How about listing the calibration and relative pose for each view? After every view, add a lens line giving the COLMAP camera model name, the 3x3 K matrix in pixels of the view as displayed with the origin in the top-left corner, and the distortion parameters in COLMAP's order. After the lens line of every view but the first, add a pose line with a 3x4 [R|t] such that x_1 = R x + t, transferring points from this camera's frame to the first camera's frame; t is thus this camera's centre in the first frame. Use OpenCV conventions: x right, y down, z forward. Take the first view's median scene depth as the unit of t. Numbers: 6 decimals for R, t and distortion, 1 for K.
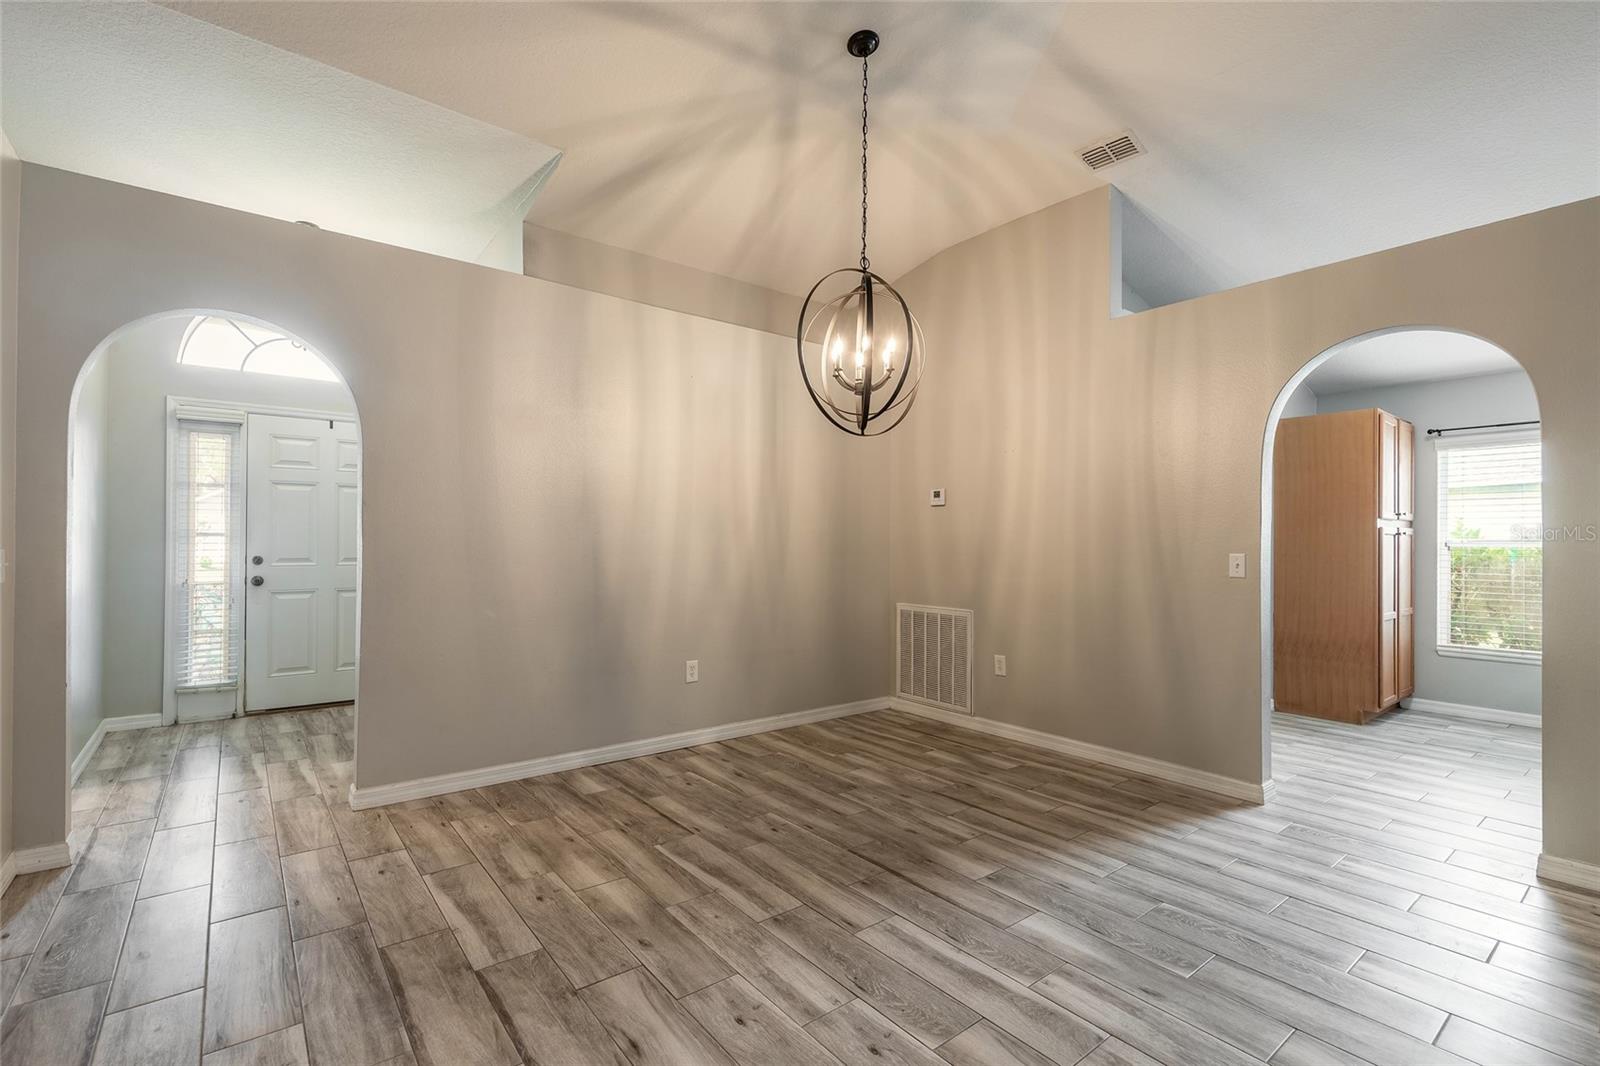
lens RADIAL K [[720.8, 0, 794.8], [0, 720.8, 536.1], [0, 0, 1]] dist [0.007486, -0.002000]
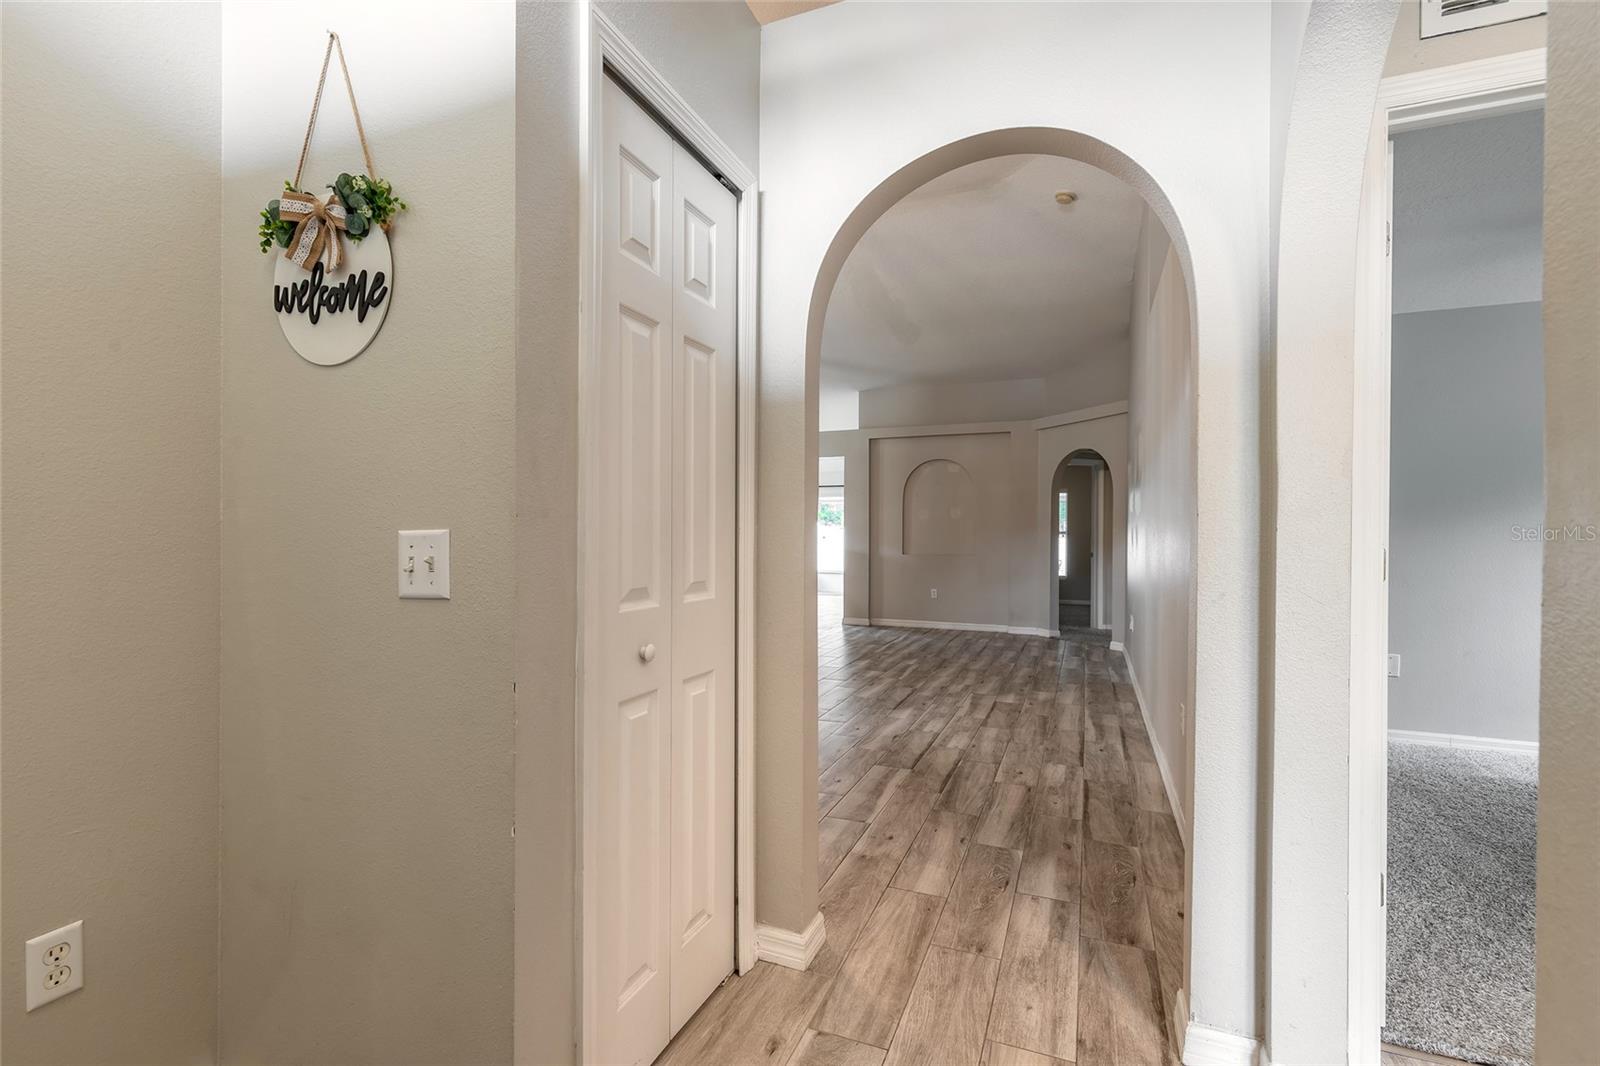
lens RADIAL K [[720.8, 0, 793.7], [0, 720.8, 530.4], [0, 0, 1]] dist [0.007486, -0.002000]
pose [[-0.497757, -0.003375, 0.867310, -0.995479], [-0.015621, 0.999865, -0.005075, 0.016096], [-0.867176, -0.016074, -0.497742, 1.165500]]
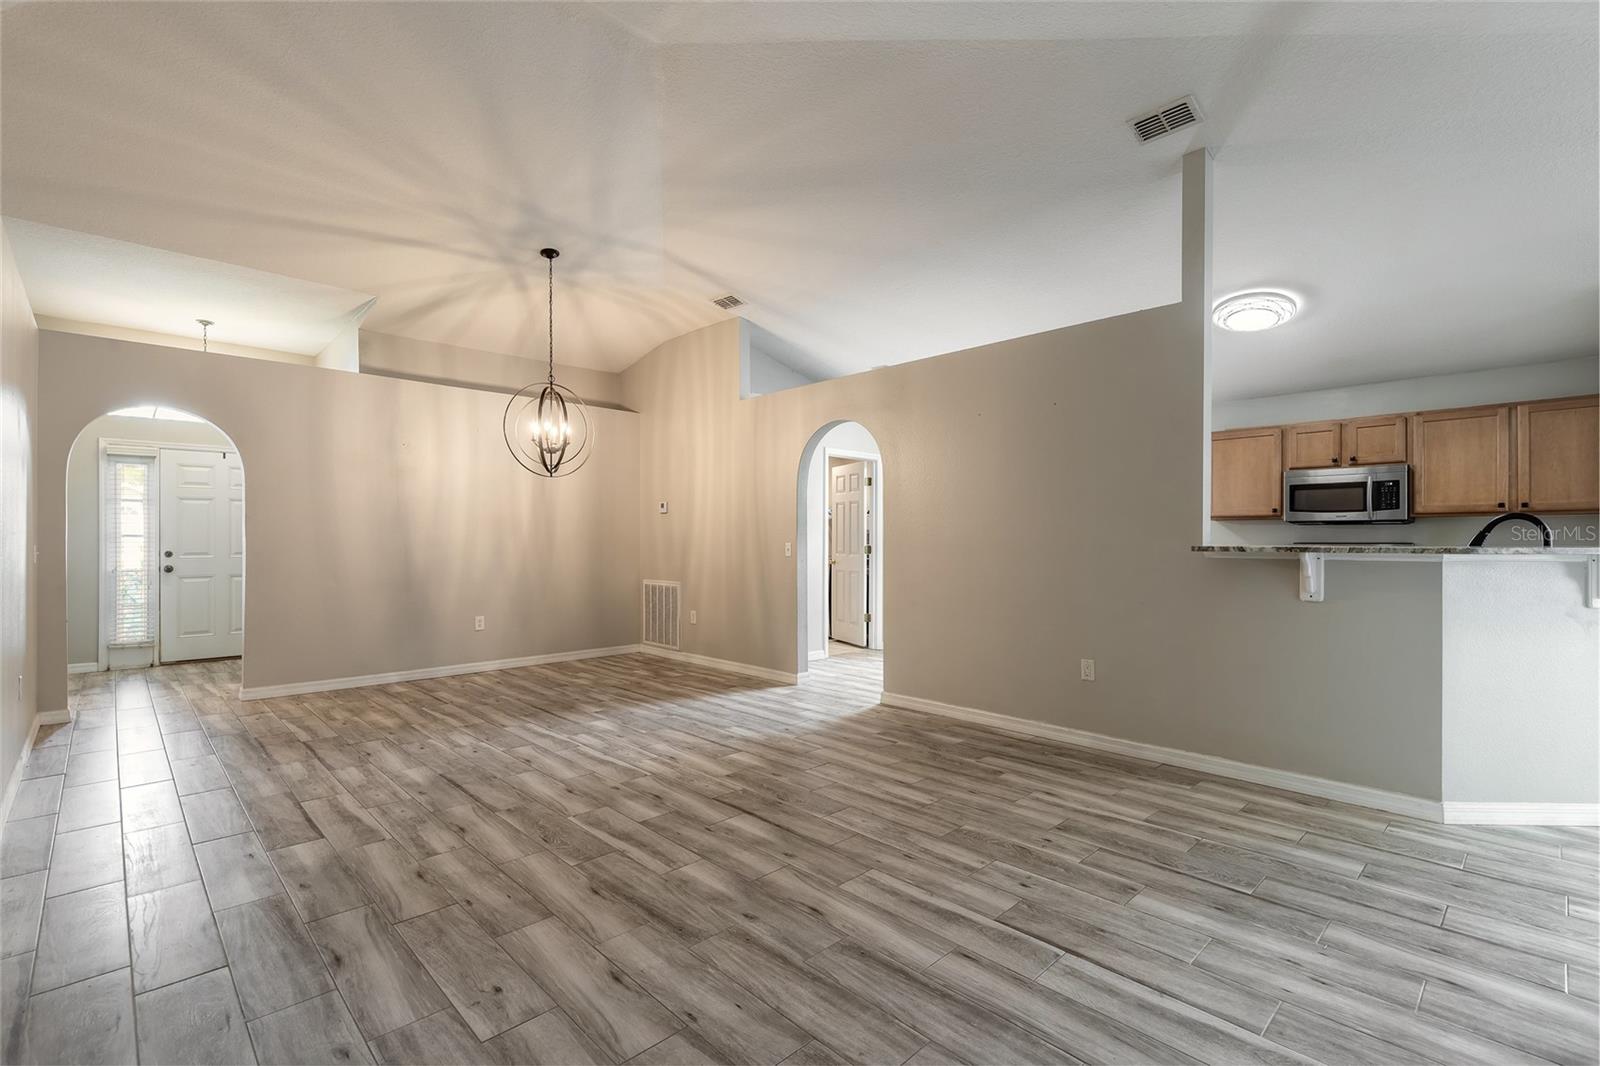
lens RADIAL K [[720.8, 0, 795.5], [0, 720.8, 536.9], [0, 0, 1]] dist [0.007486, -0.002000]
pose [[0.995063, -0.006780, 0.099016, 0.429010], [0.006279, 0.999966, 0.005370, 0.000343], [-0.099049, -0.004722, 0.995071, -0.676752]]
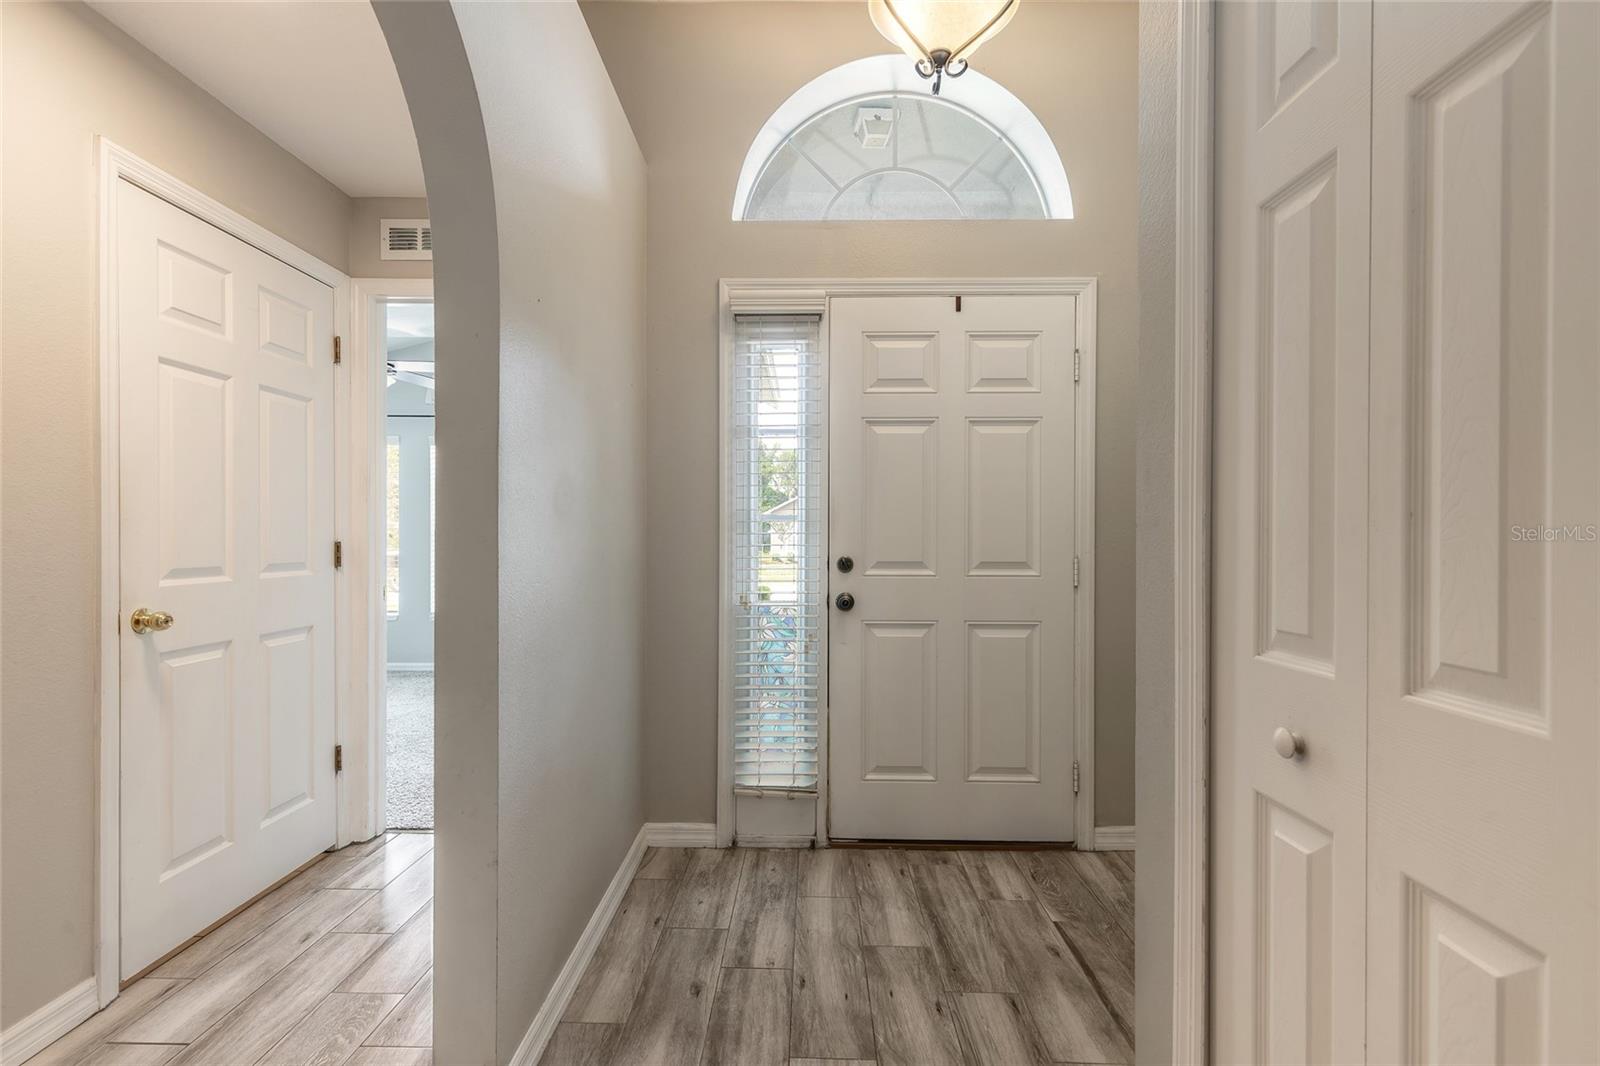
lens RADIAL K [[720.8, 0, 798.3], [0, 720.8, 539.5], [0, 0, 1]] dist [0.007486, -0.002000]
pose [[0.784360, 0.001069, -0.620306, -0.575166], [0.004627, 0.999961, 0.007575, 0.013440], [0.620289, -0.008812, 0.784324, 0.732214]]
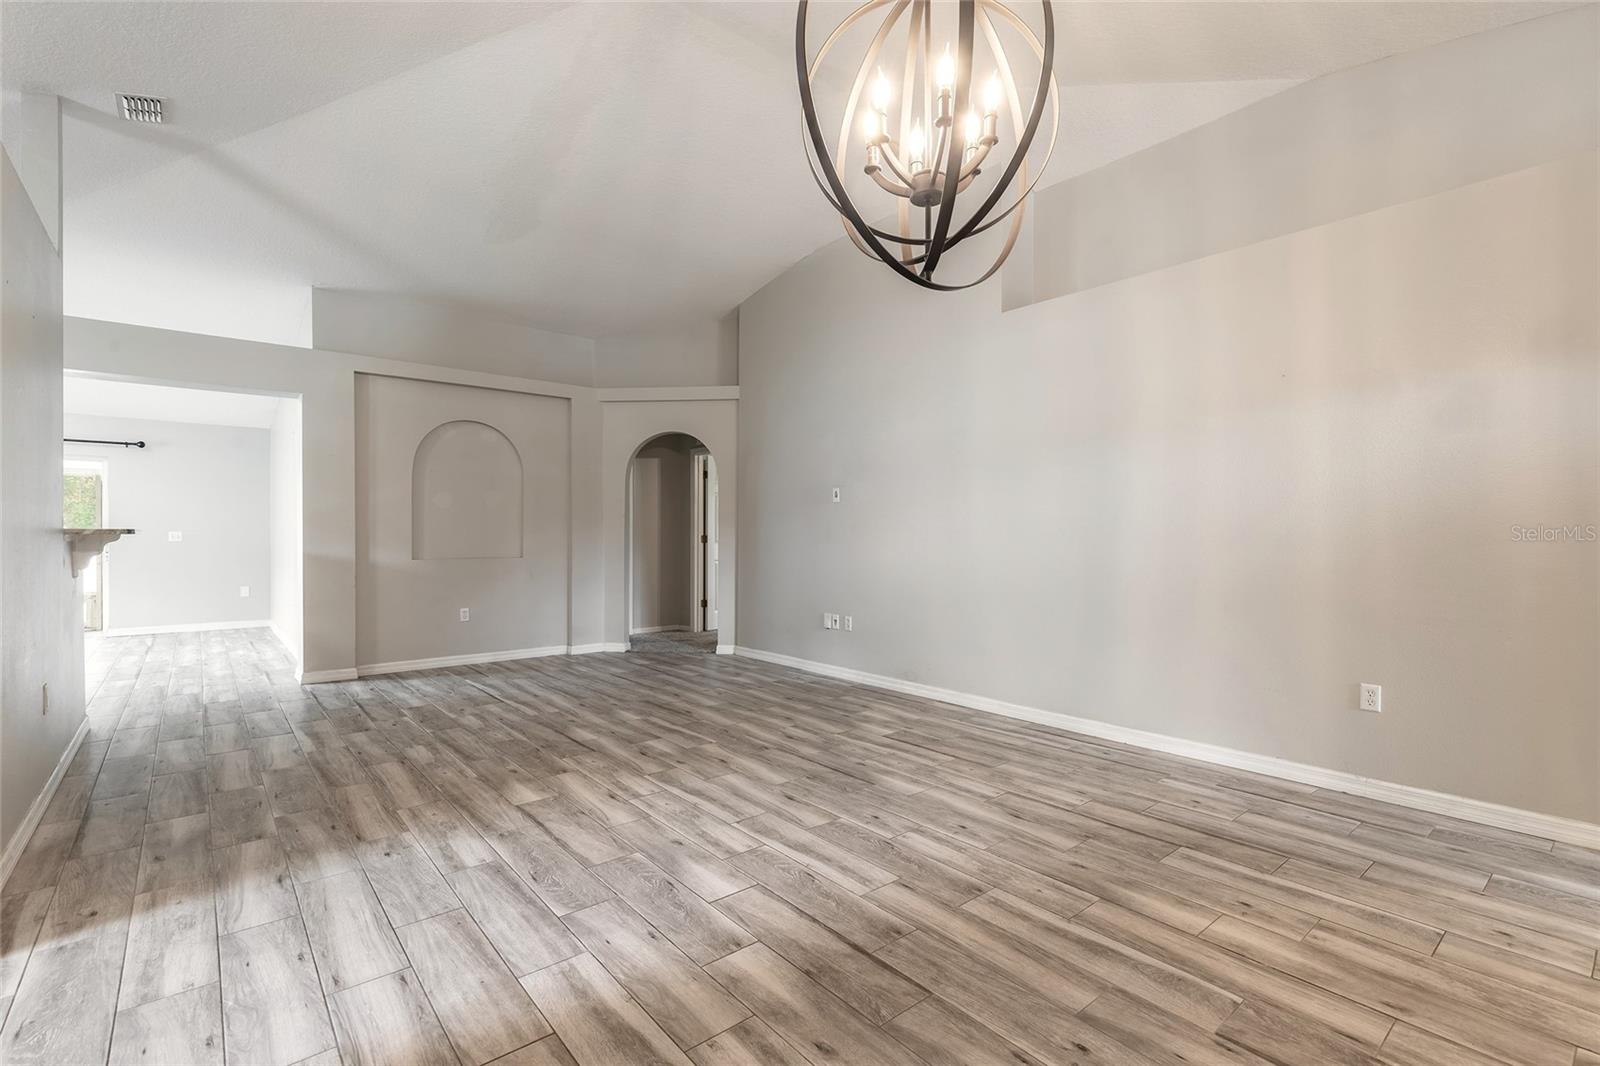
lens RADIAL K [[720.8, 0, 795.9], [0, 720.8, 541.2], [0, 0, 1]] dist [0.007486, -0.002000]
pose [[-0.999486, -0.008974, -0.030761, 0.165448], [-0.009051, 0.999956, 0.002341, 0.027257], [0.030738, 0.002618, -0.999524, 1.247385]]
